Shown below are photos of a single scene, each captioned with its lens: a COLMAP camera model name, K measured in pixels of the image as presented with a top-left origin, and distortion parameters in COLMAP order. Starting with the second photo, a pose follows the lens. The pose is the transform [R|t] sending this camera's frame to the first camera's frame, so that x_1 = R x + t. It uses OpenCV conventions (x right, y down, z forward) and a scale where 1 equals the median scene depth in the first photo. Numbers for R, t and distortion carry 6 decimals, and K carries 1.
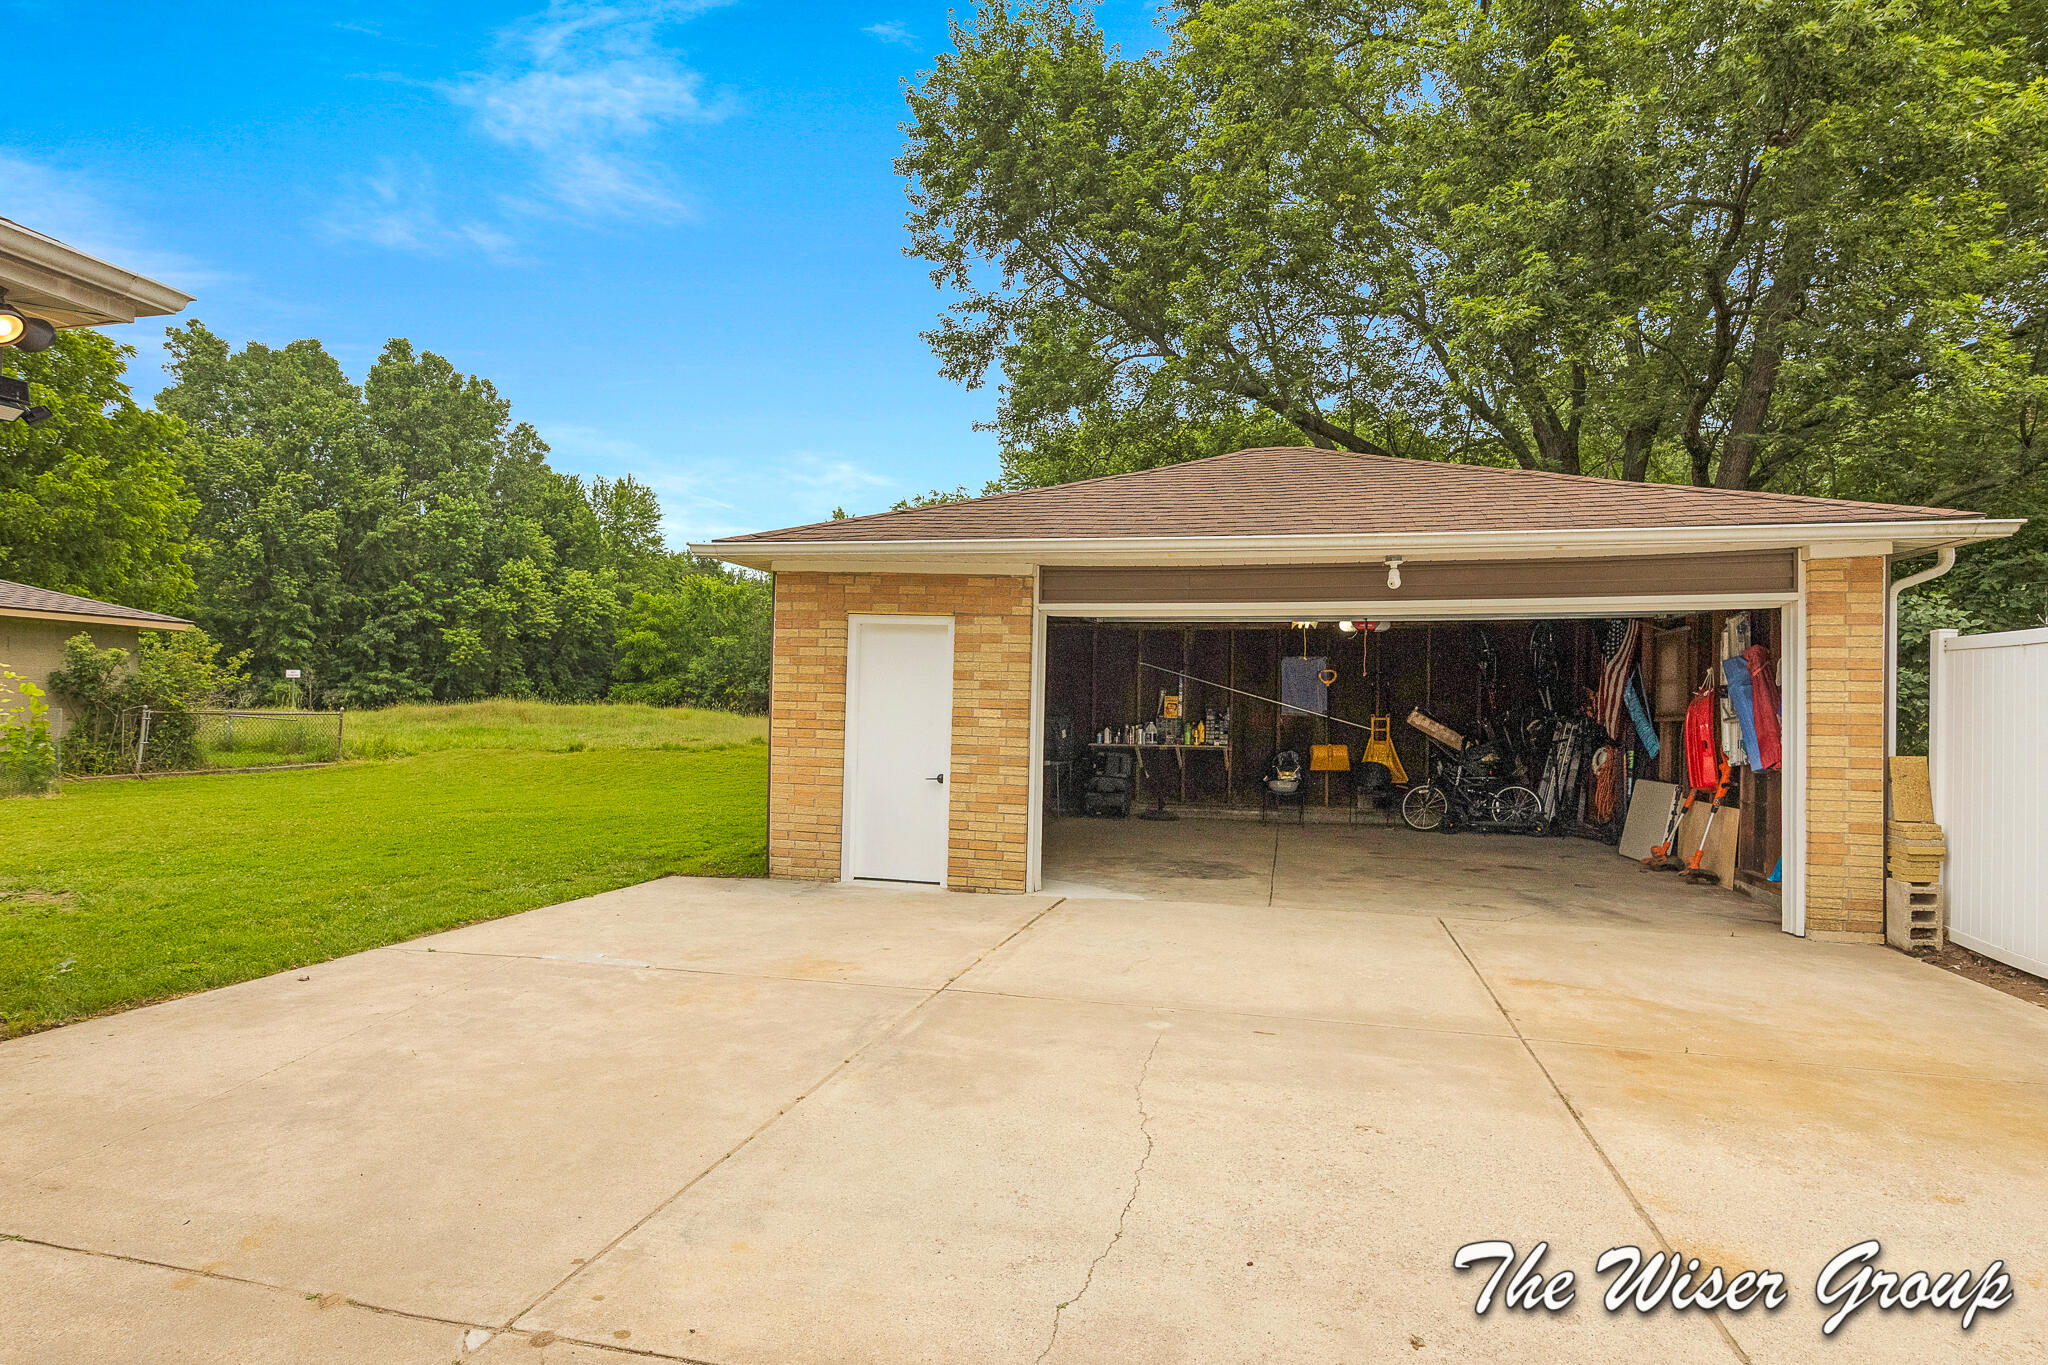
lens RADIAL K [[1050.4, 0, 1049.0], [0, 1050.4, 707.6], [0, 0, 1]] dist [-0.002737, -0.000615]
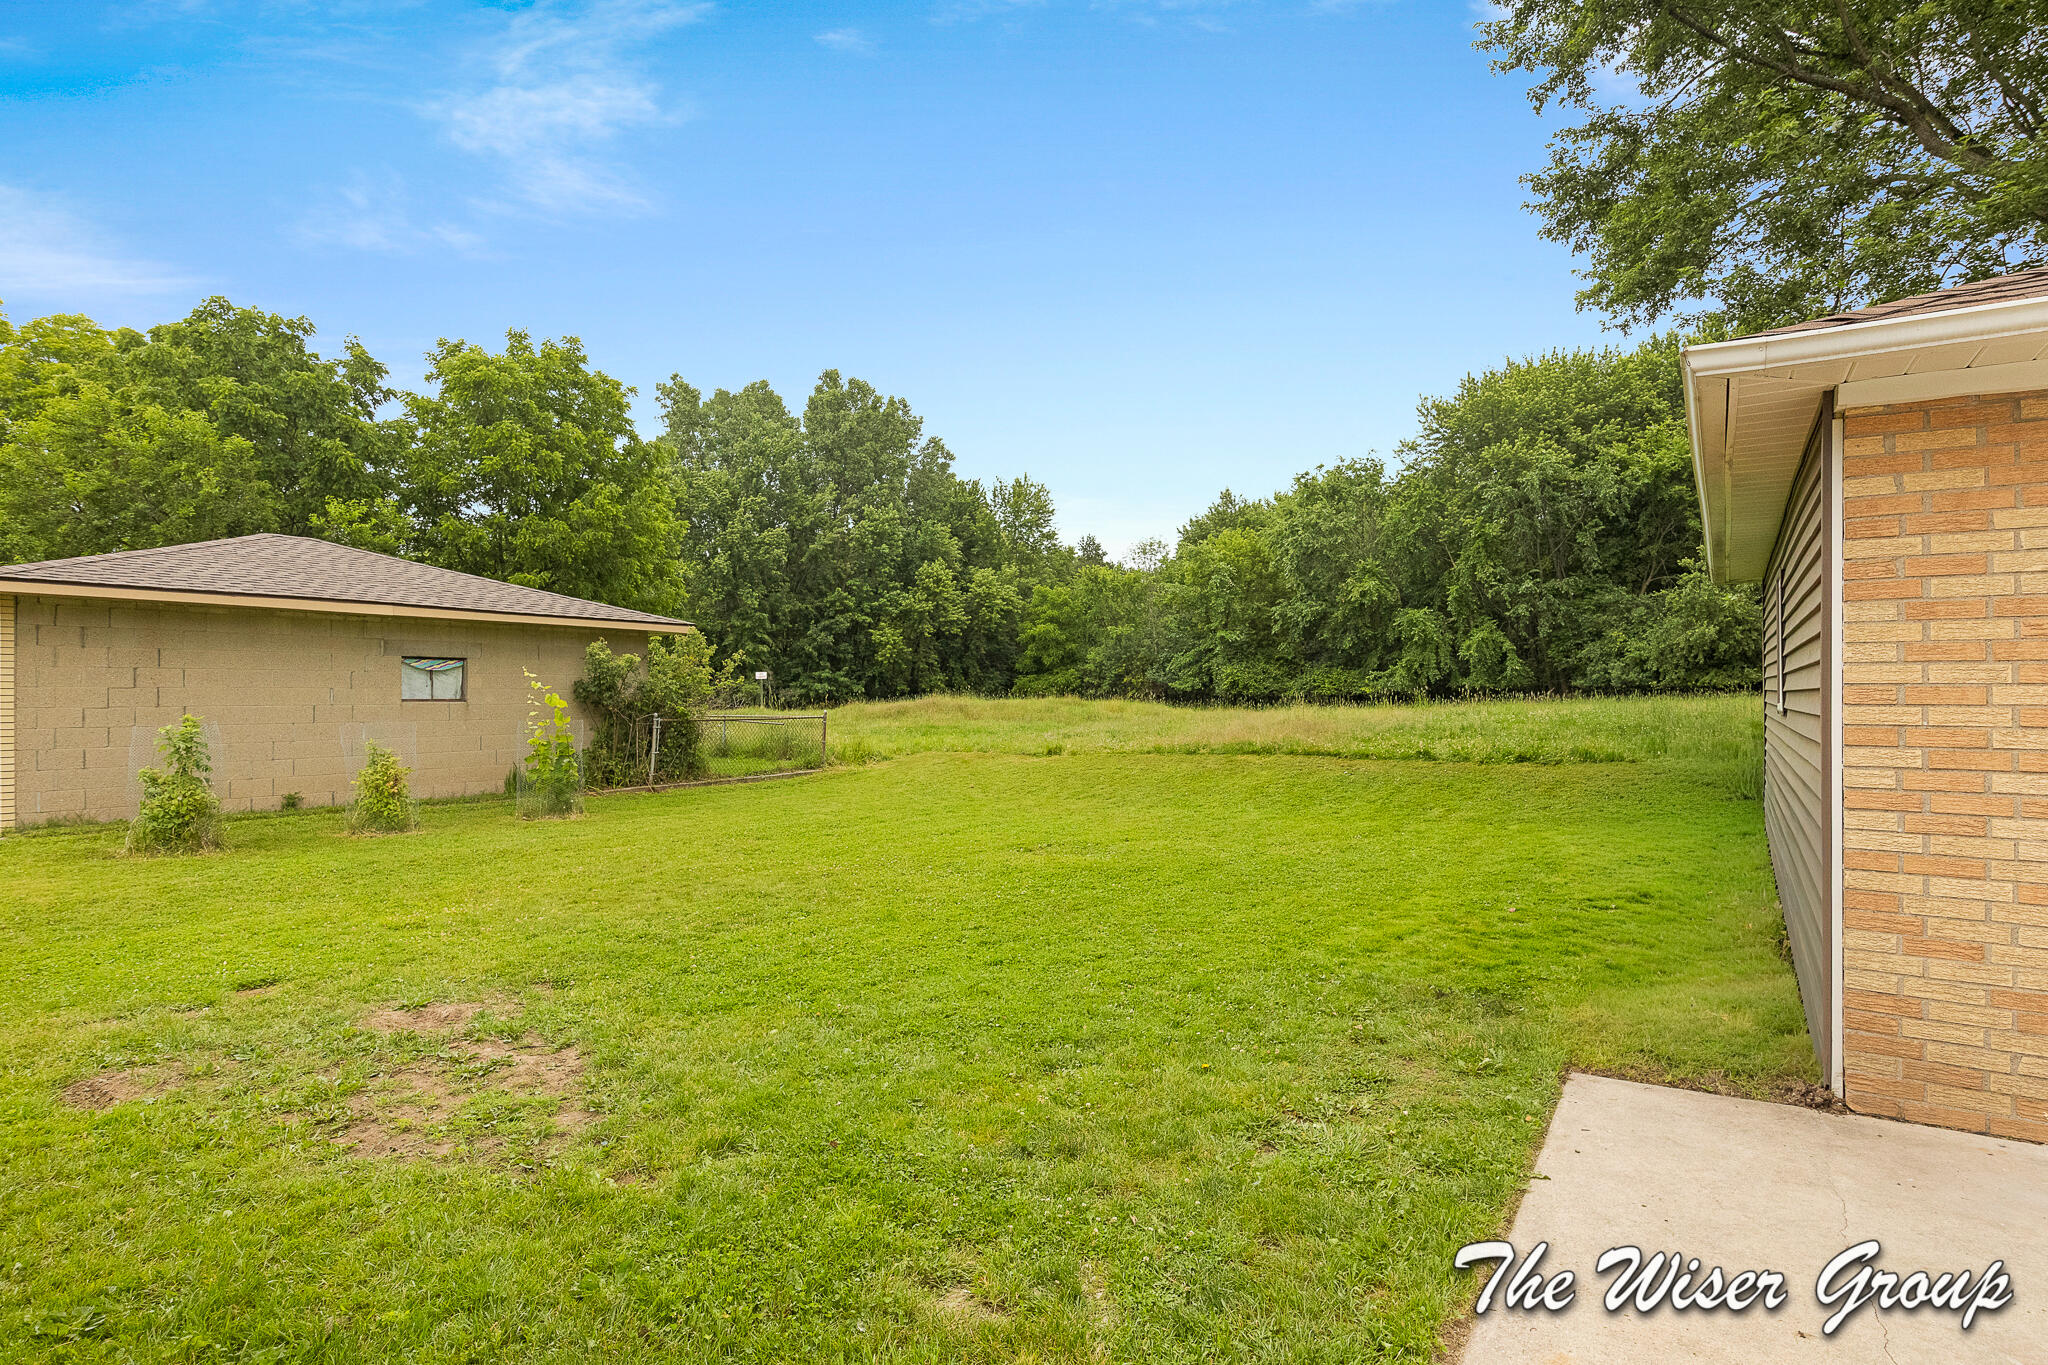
lens RADIAL K [[1041.2, 0, 1037.2], [0, 1041.2, 687.4], [0, 0, 1]] dist [-0.002502, 0.000376]
pose [[0.937718, -0.025012, -0.346497, -0.110285], [0.023266, 0.999687, -0.009198, -0.004566], [0.346619, 0.000563, 0.938006, 0.123195]]
